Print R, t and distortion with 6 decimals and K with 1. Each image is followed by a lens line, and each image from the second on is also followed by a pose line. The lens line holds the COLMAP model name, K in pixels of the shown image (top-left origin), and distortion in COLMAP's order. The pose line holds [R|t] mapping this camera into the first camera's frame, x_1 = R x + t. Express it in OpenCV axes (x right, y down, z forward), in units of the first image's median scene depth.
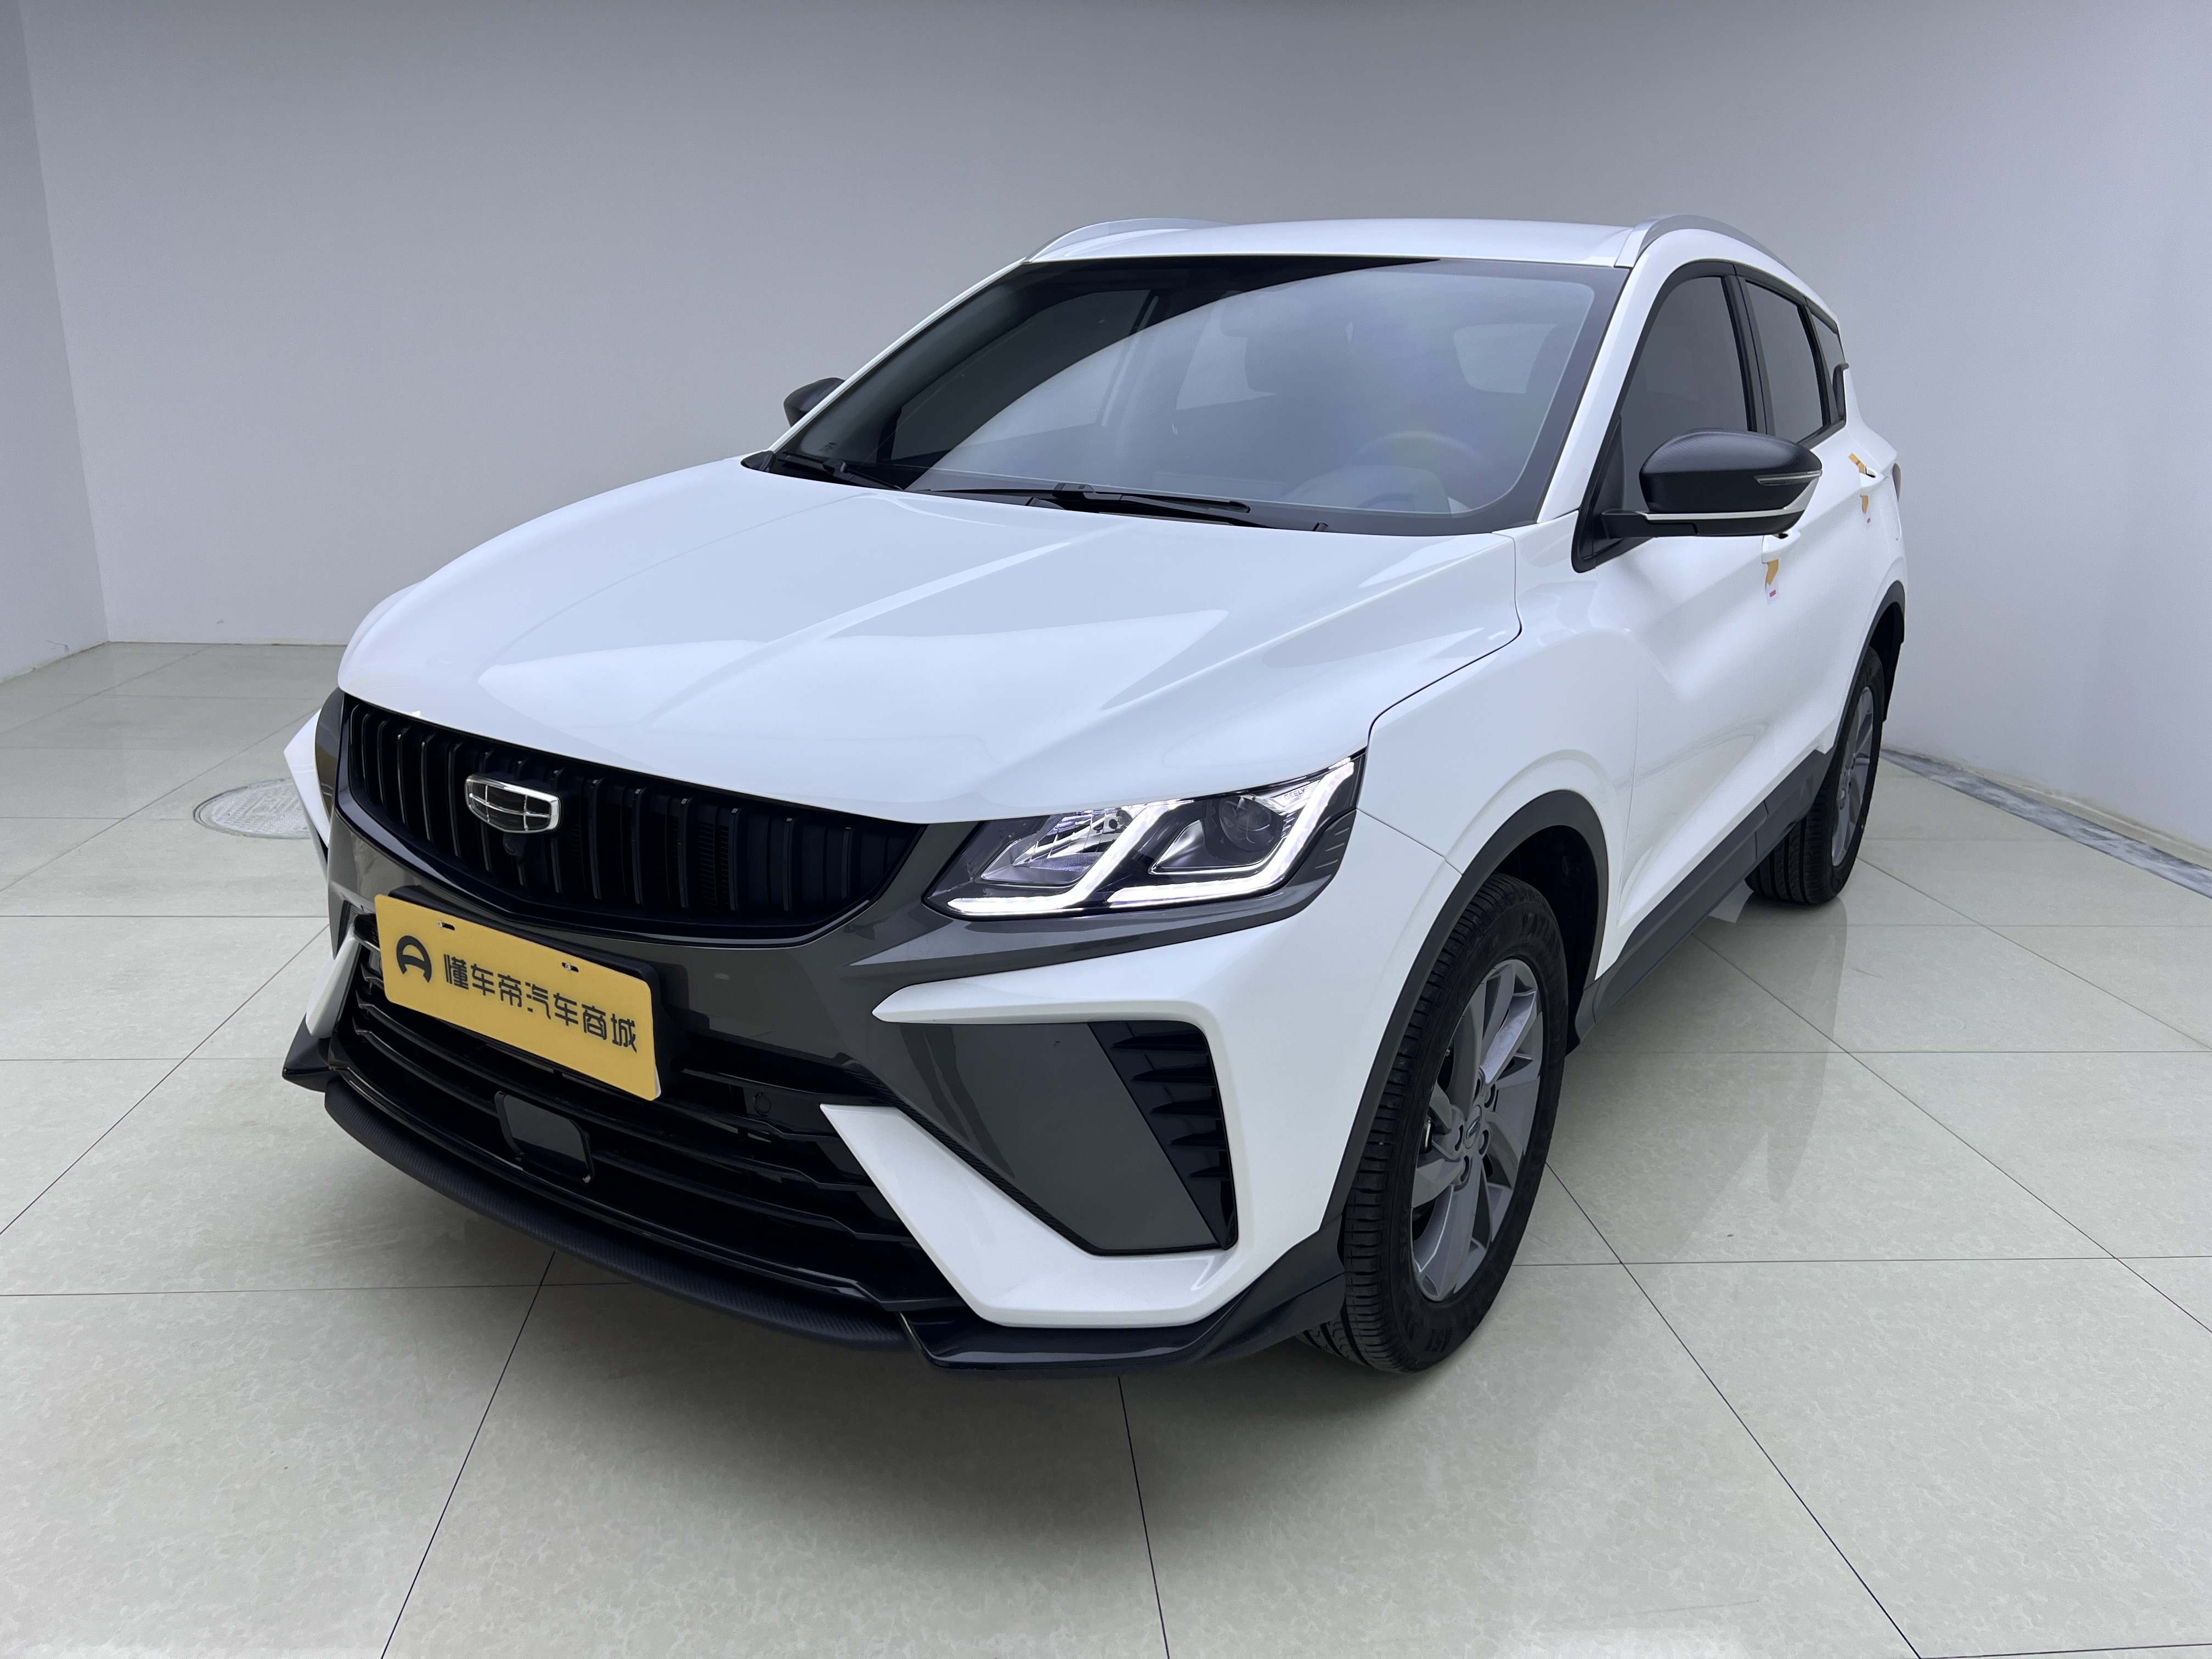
lens RADIAL K [[1665.6, 0, 1093.1], [0, 1665.6, 822.5], [0, 0, 1]] dist [0.051705, -0.053259]
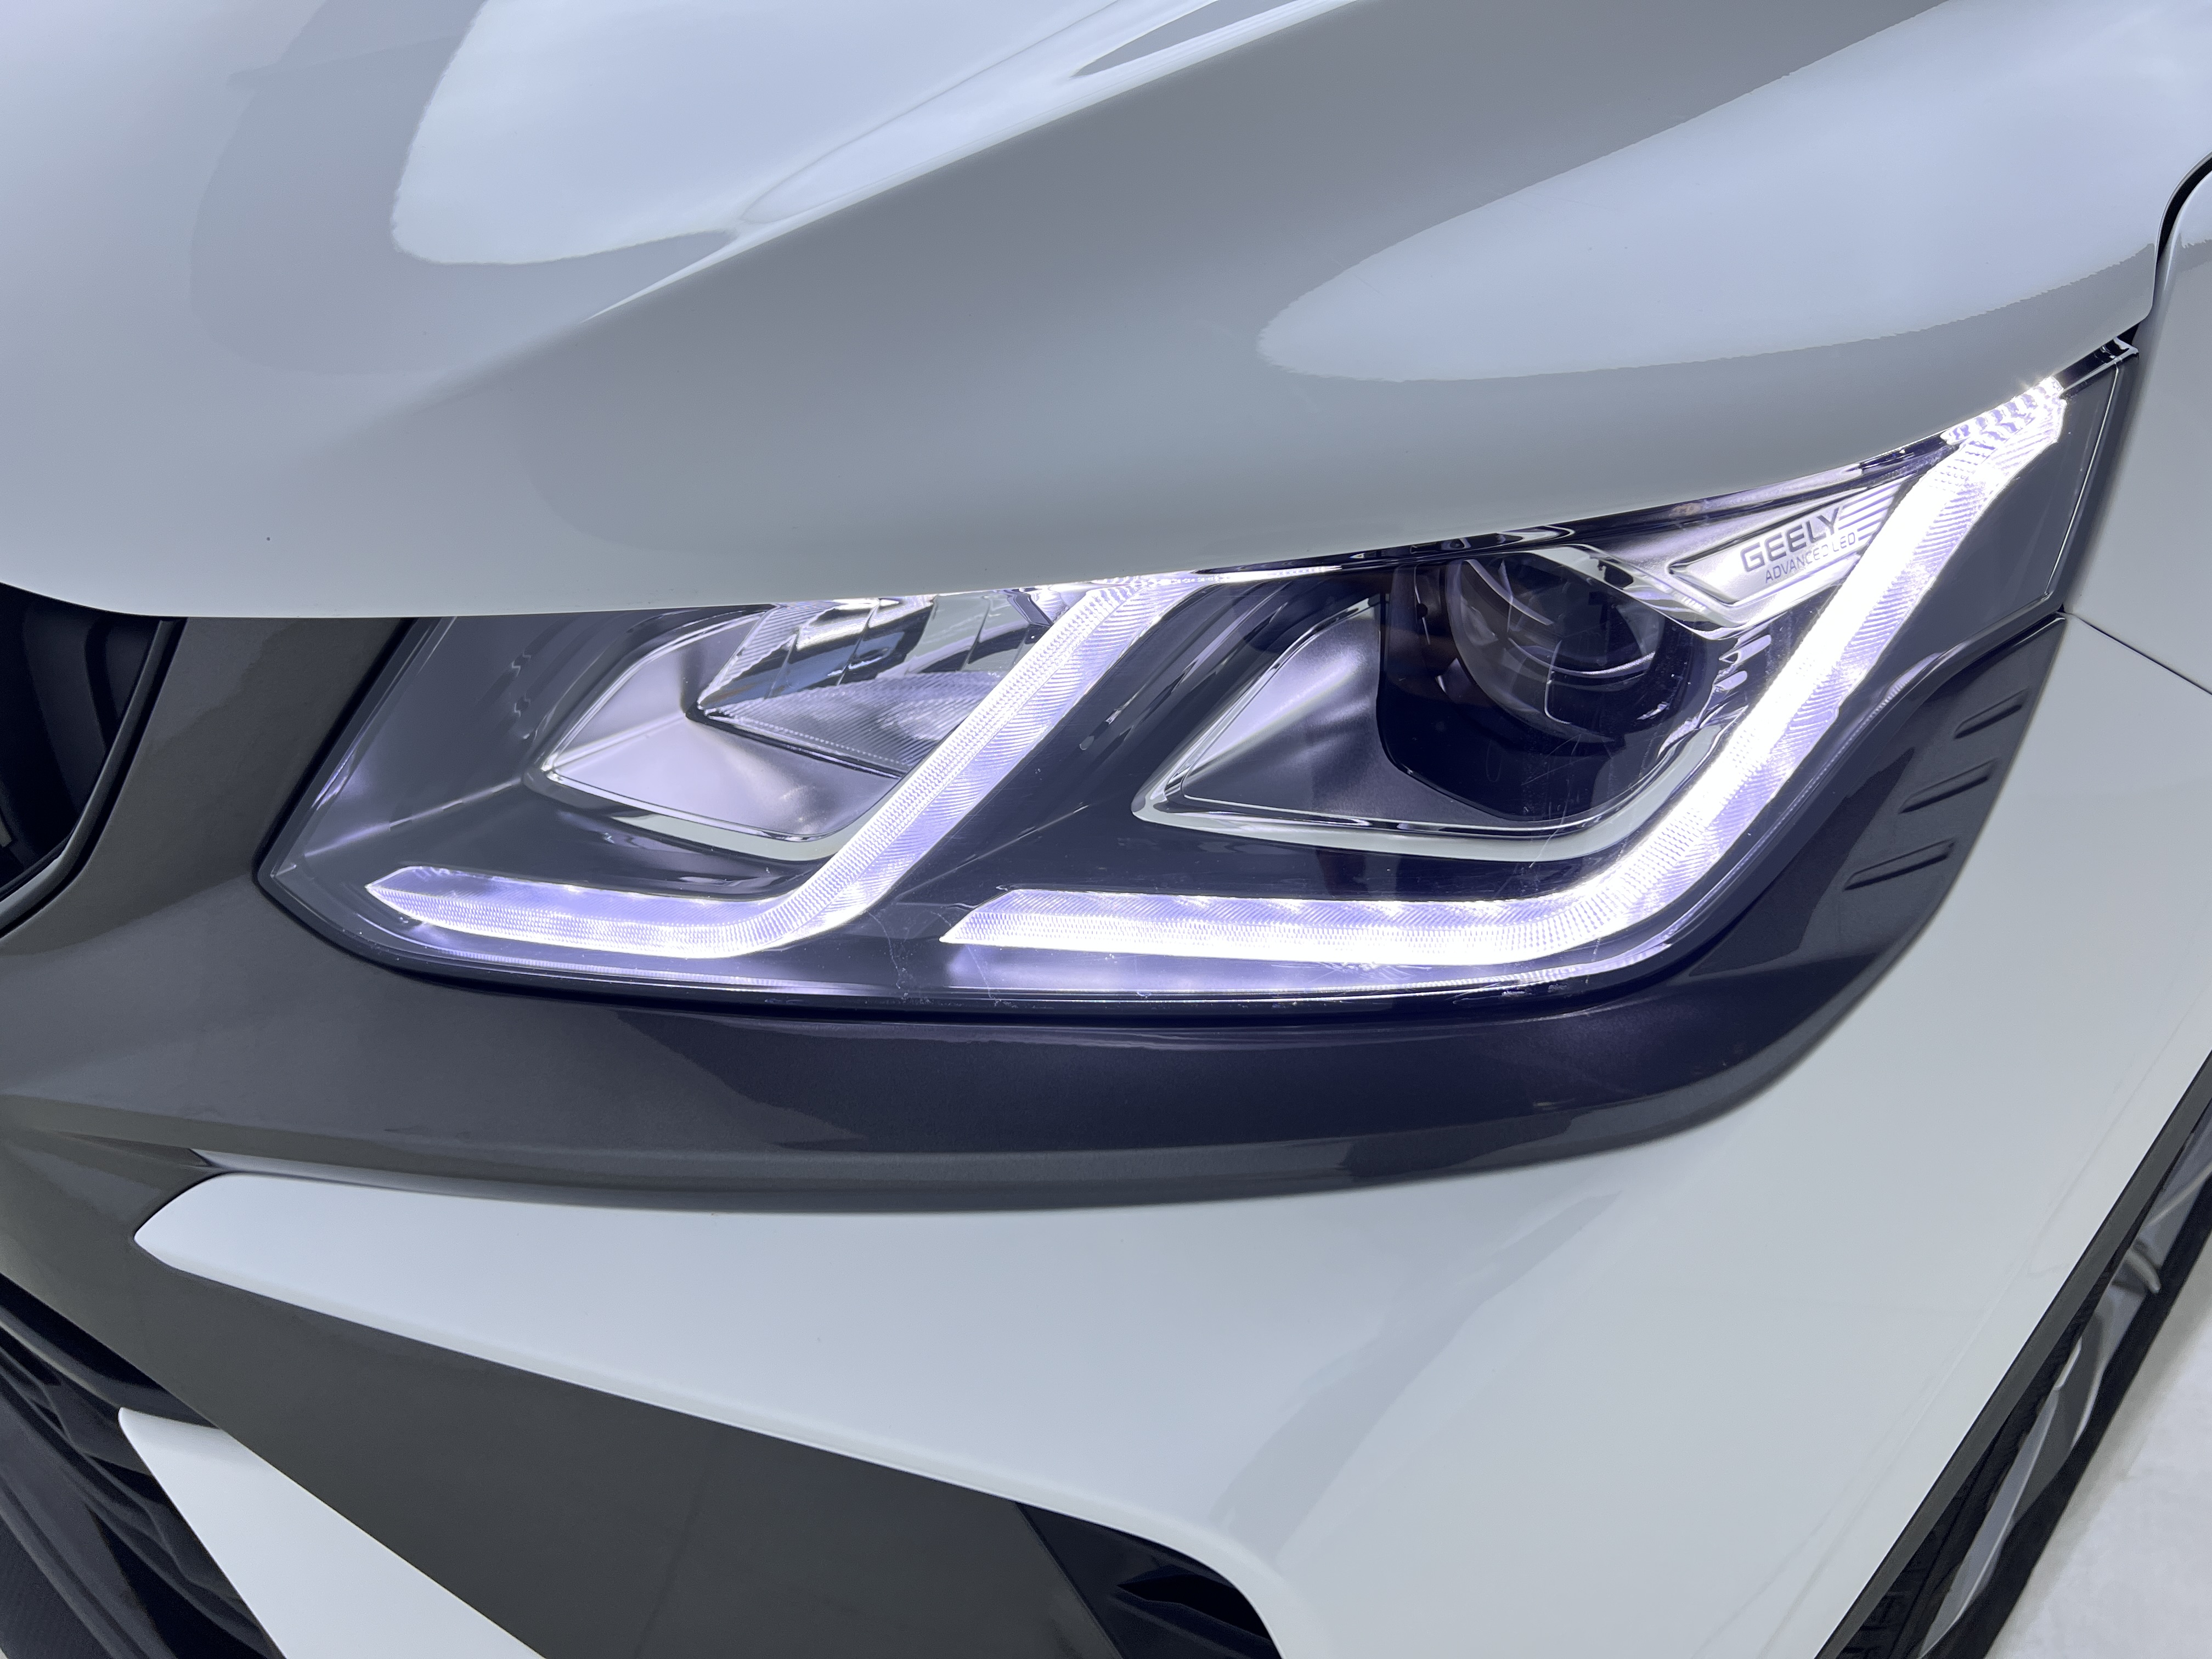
lens RADIAL K [[1665.6, 0, 1110.8], [0, 1665.6, 828.0], [0, 0, 1]] dist [0.051705, -0.053259]
pose [[0.963714, 0.119334, -0.238778, 0.091410], [-0.034923, 0.943187, 0.330423, -0.053541], [0.264643, -0.310095, 0.913129, 0.748961]]
